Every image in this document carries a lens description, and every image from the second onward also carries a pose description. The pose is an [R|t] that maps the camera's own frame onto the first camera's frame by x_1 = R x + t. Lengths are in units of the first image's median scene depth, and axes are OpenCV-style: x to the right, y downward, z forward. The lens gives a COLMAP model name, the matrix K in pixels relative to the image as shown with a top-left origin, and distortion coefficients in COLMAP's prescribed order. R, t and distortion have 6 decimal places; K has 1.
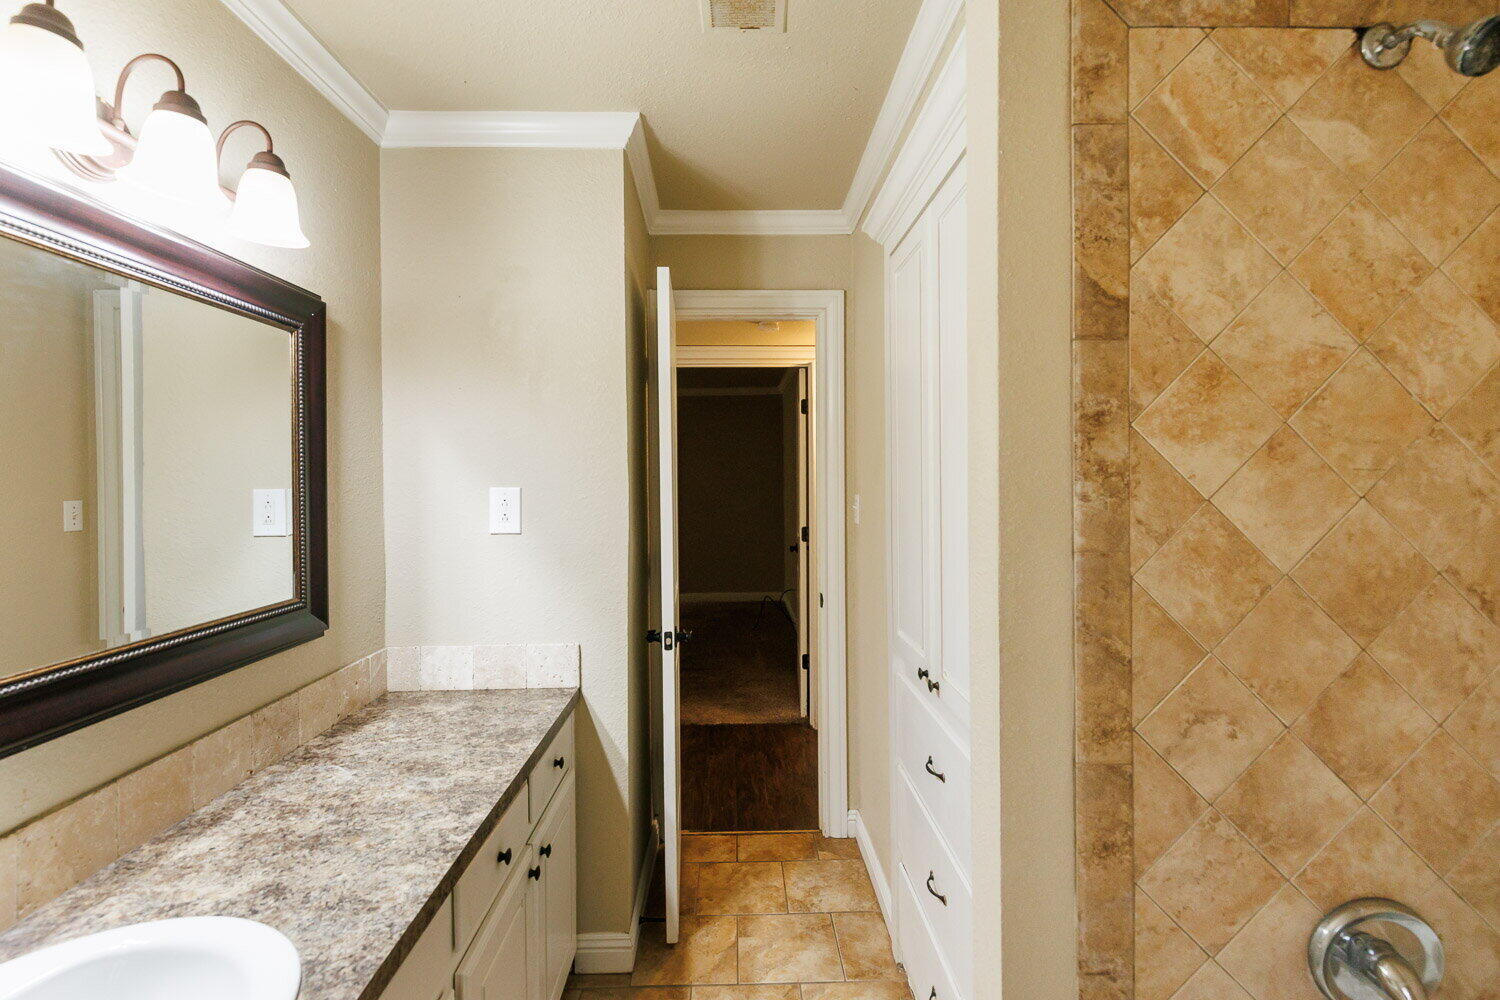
lens RADIAL K [[676.2, 0, 750.9], [0, 676.2, 474.4], [0, 0, 1]] dist [0.009893, -0.001473]
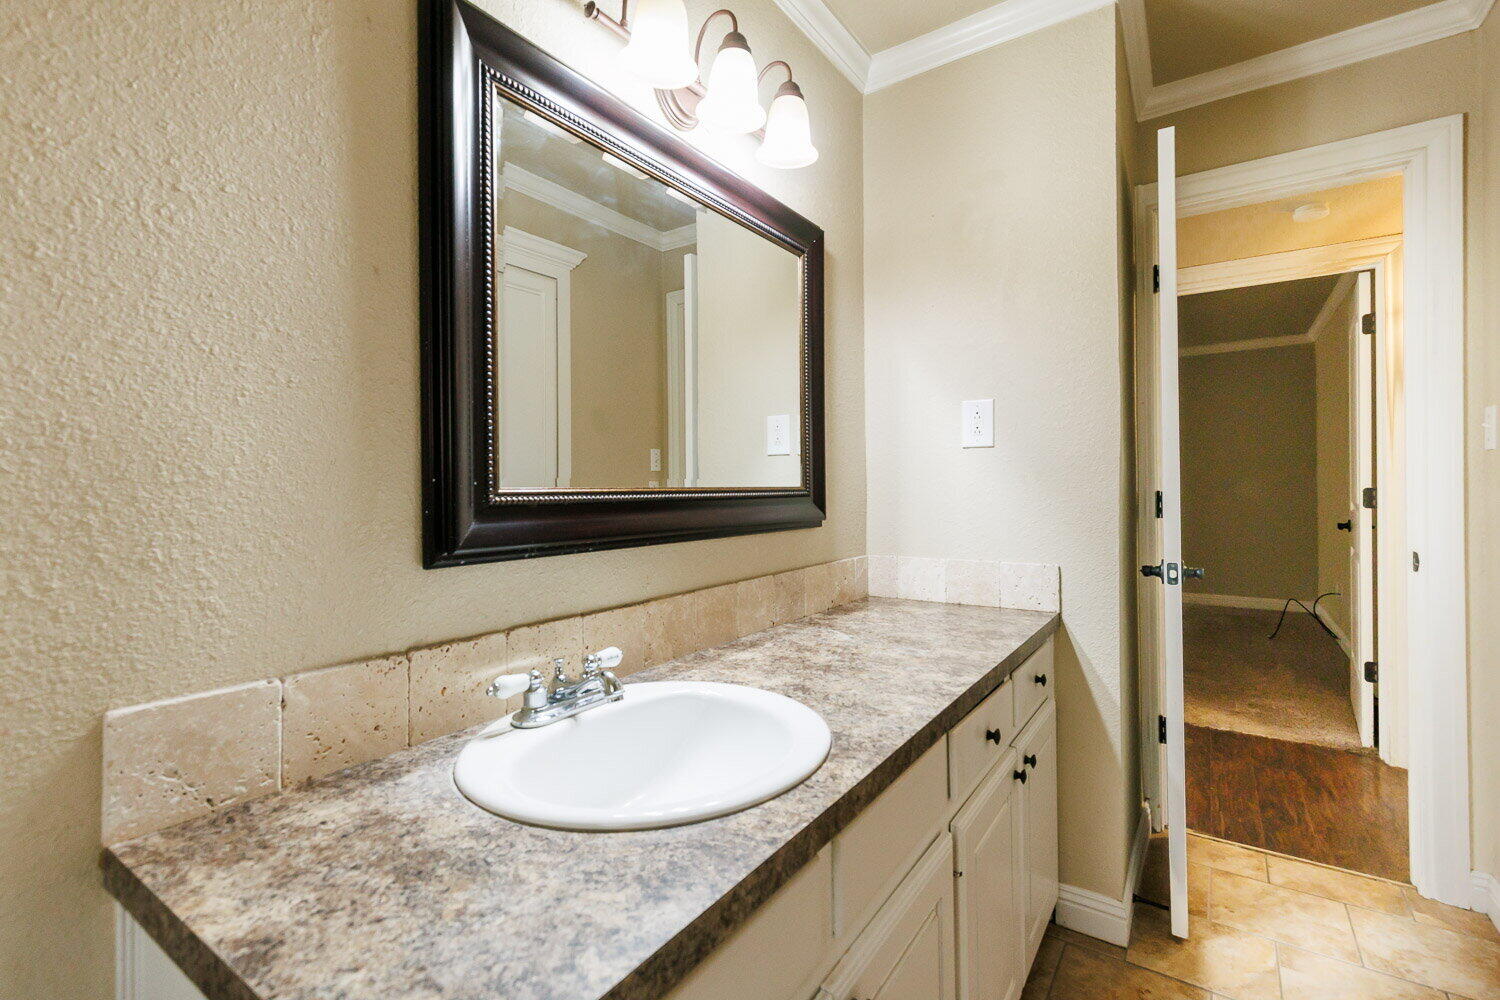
lens RADIAL K [[676.2, 0, 747.1], [0, 676.2, 497.5], [0, 0, 1]] dist [0.009893, -0.001473]
pose [[0.808935, 0.000200, -0.587899, -0.055302], [-0.000404, 1.000000, -0.000215, 0.155358], [0.587898, 0.000412, 0.808935, 0.012797]]
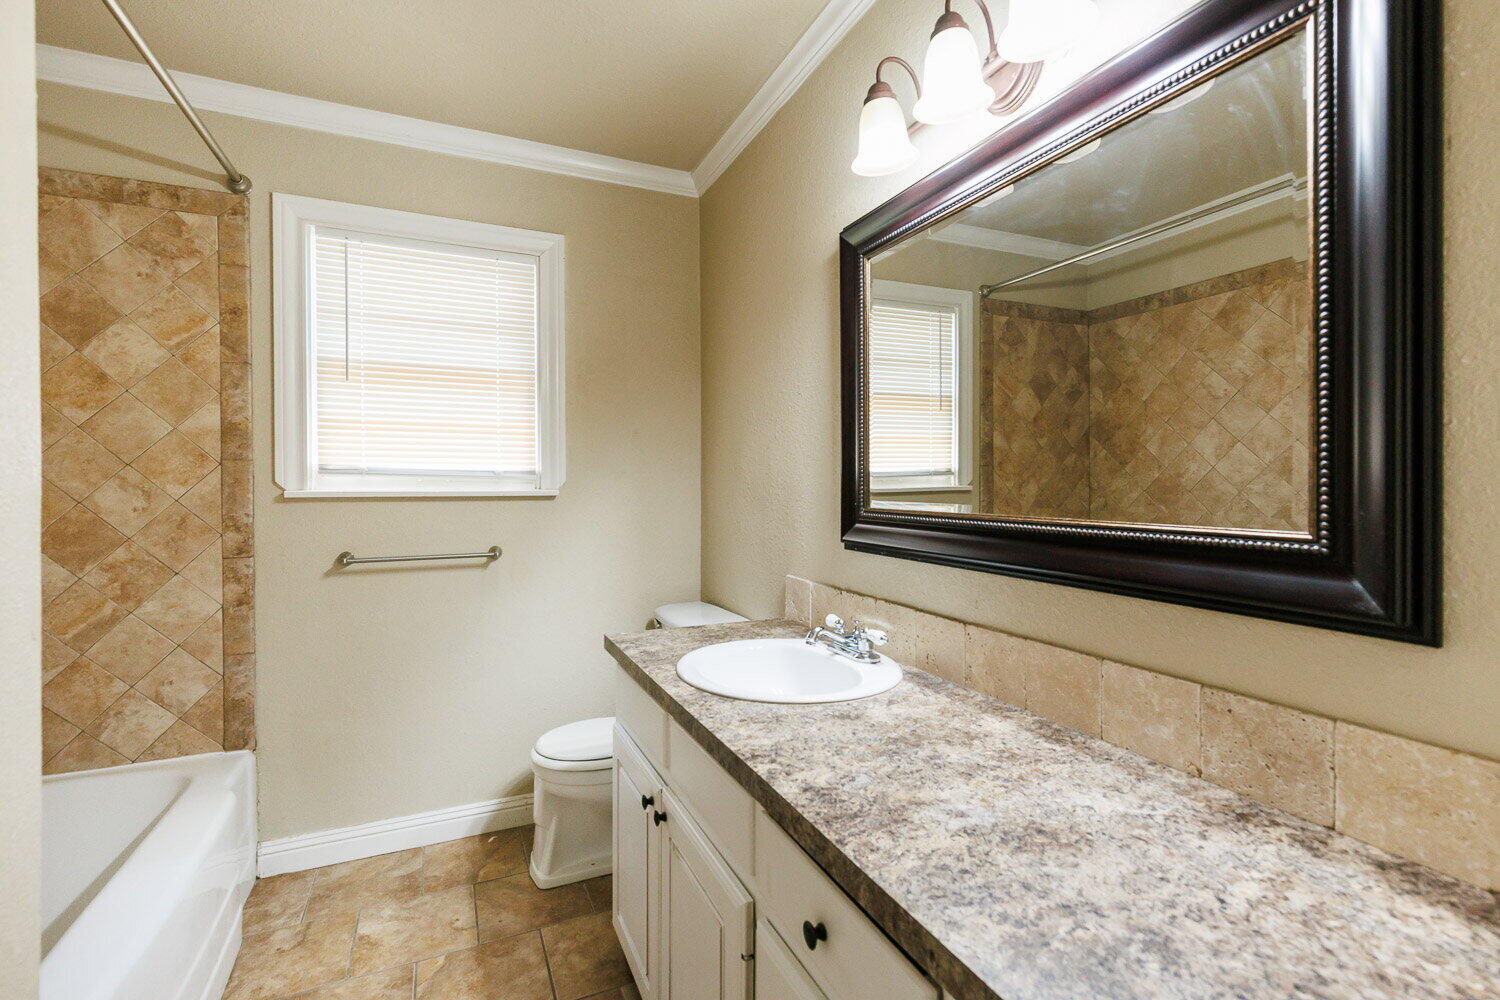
lens RADIAL K [[676.2, 0, 757.3], [0, 676.2, 496.1], [0, 0, 1]] dist [0.009893, -0.001473]
pose [[-0.917519, 0.015877, -0.397375, -0.054370], [0.009920, 0.999806, 0.017044, 0.109260], [0.397569, 0.011696, -0.917498, 1.035125]]
